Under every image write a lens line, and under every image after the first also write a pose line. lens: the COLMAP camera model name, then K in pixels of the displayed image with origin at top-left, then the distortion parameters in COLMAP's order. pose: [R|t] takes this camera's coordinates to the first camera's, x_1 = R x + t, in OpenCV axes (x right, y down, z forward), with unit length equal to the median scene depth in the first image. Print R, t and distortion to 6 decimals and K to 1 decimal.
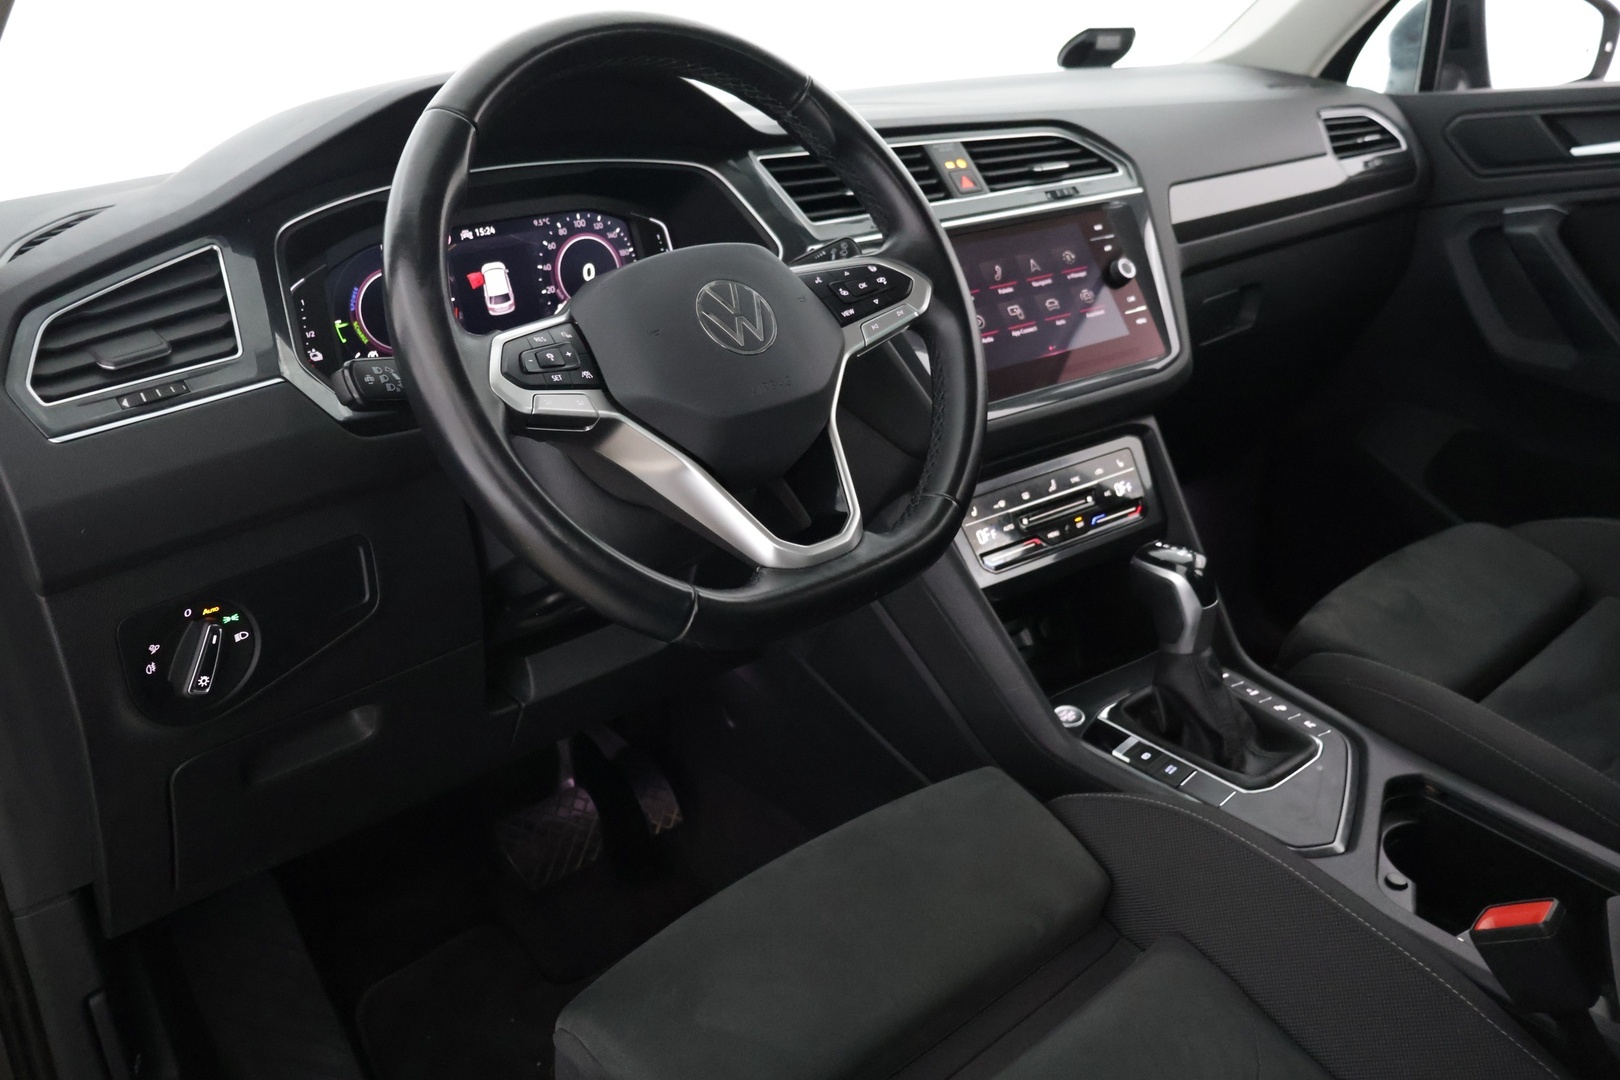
lens RADIAL K [[1351.7, 0, 812.4], [0, 1351.7, 541.0], [0, 0, 1]] dist [0.000447, 0.000732]
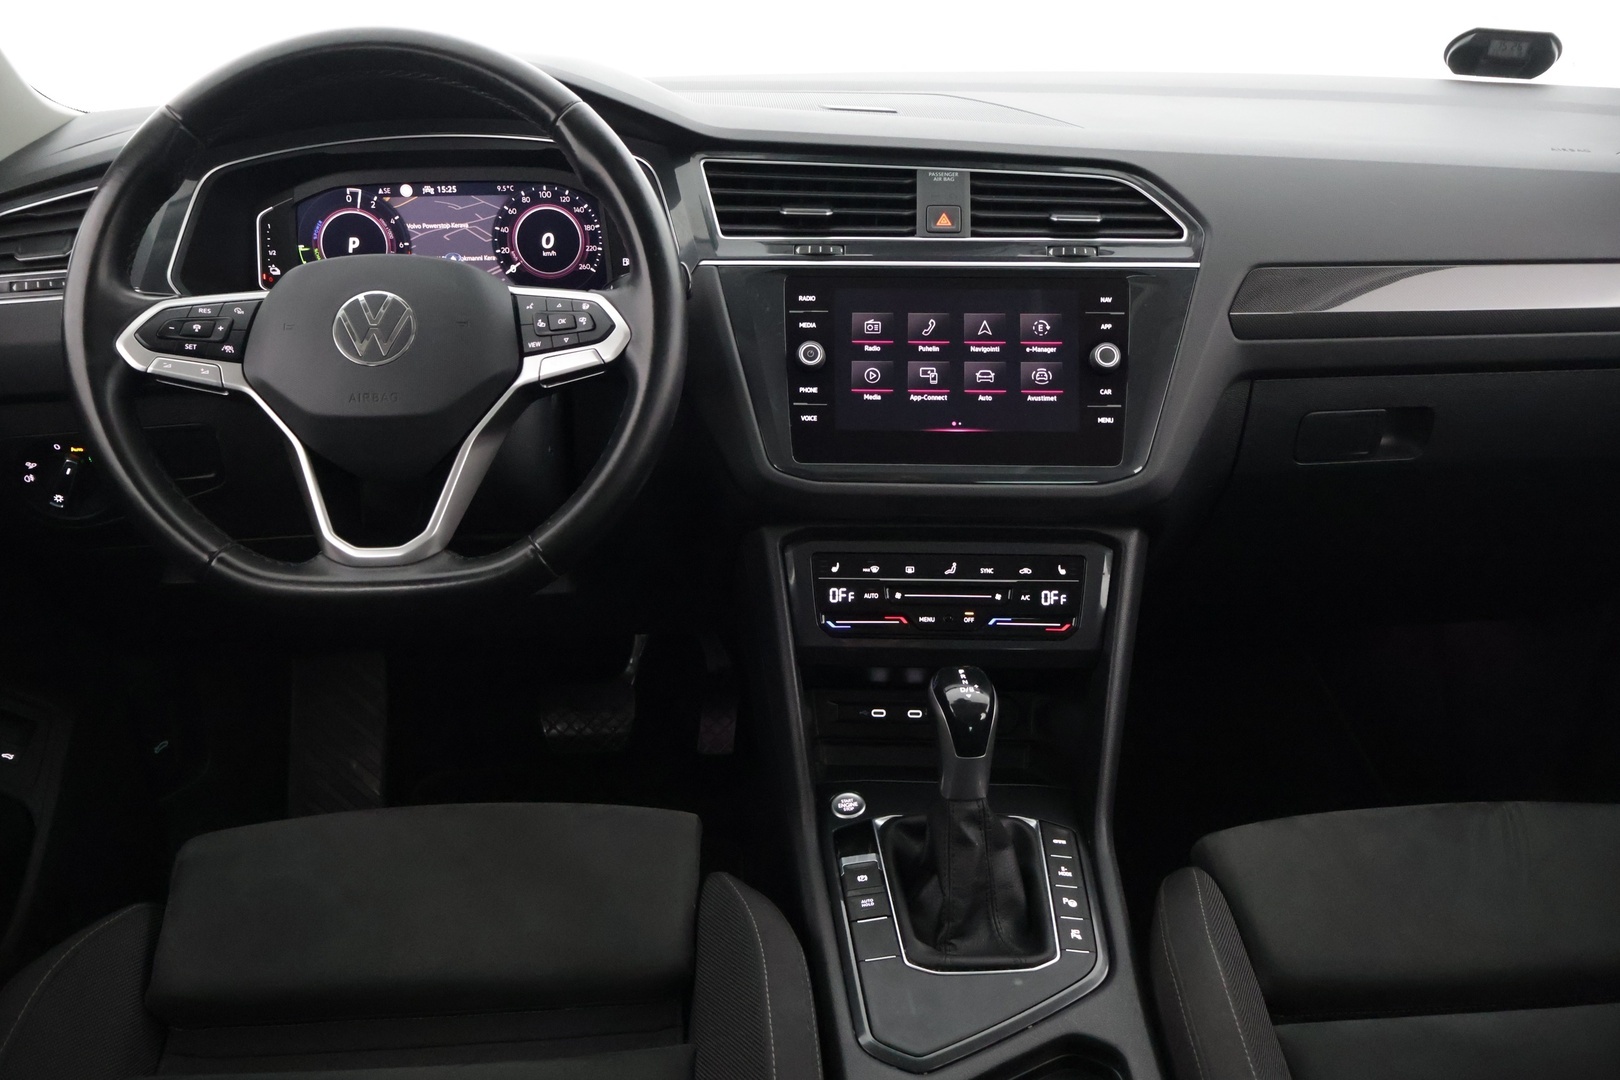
lens RADIAL K [[1351.7, 0, 799.4], [0, 1351.7, 541.9], [0, 0, 1]] dist [0.000447, 0.000732]
pose [[0.787390, 0.320102, -0.526832, 0.645218], [-0.263225, 0.947371, 0.182211, -0.222701], [0.557432, -0.004796, 0.830209, 0.217063]]
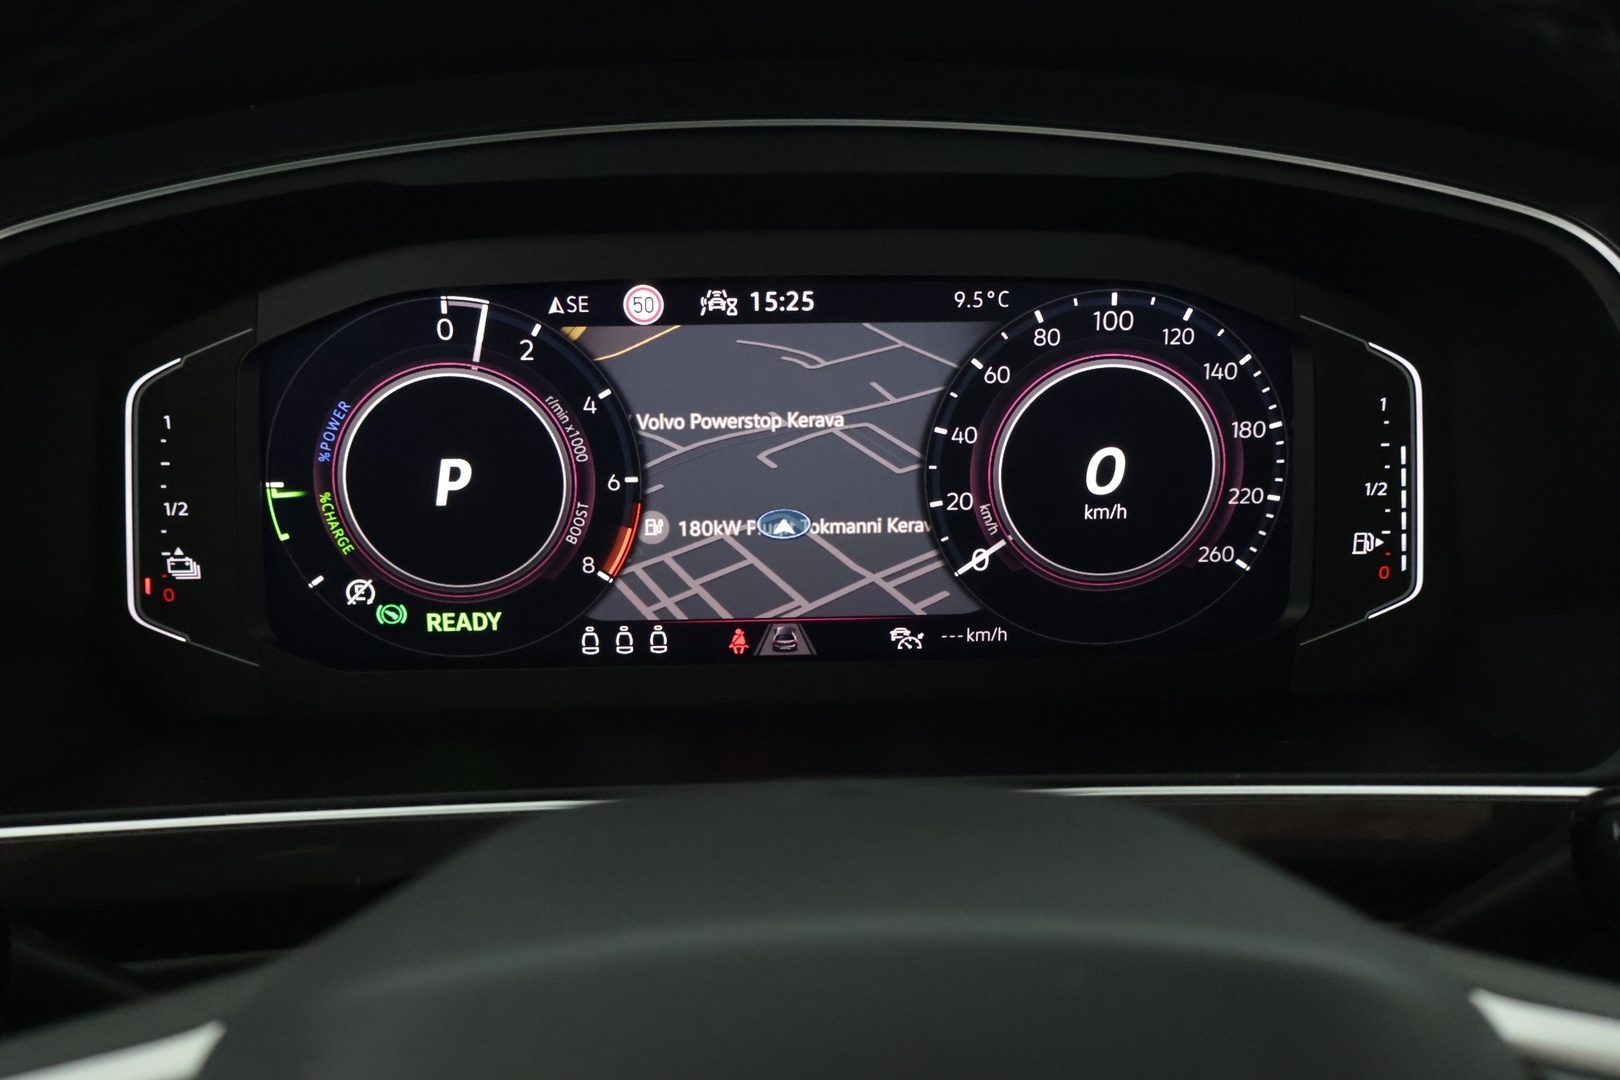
lens RADIAL K [[1771.8, 0, 807.1], [0, 1771.8, 523.6], [0, 0, 1]] dist [0.006170, 0.000000]
pose [[0.777062, 0.318452, -0.542920, 0.011058], [-0.275790, 0.947621, 0.161103, -0.237390], [0.565786, 0.024545, 0.824187, 0.622506]]
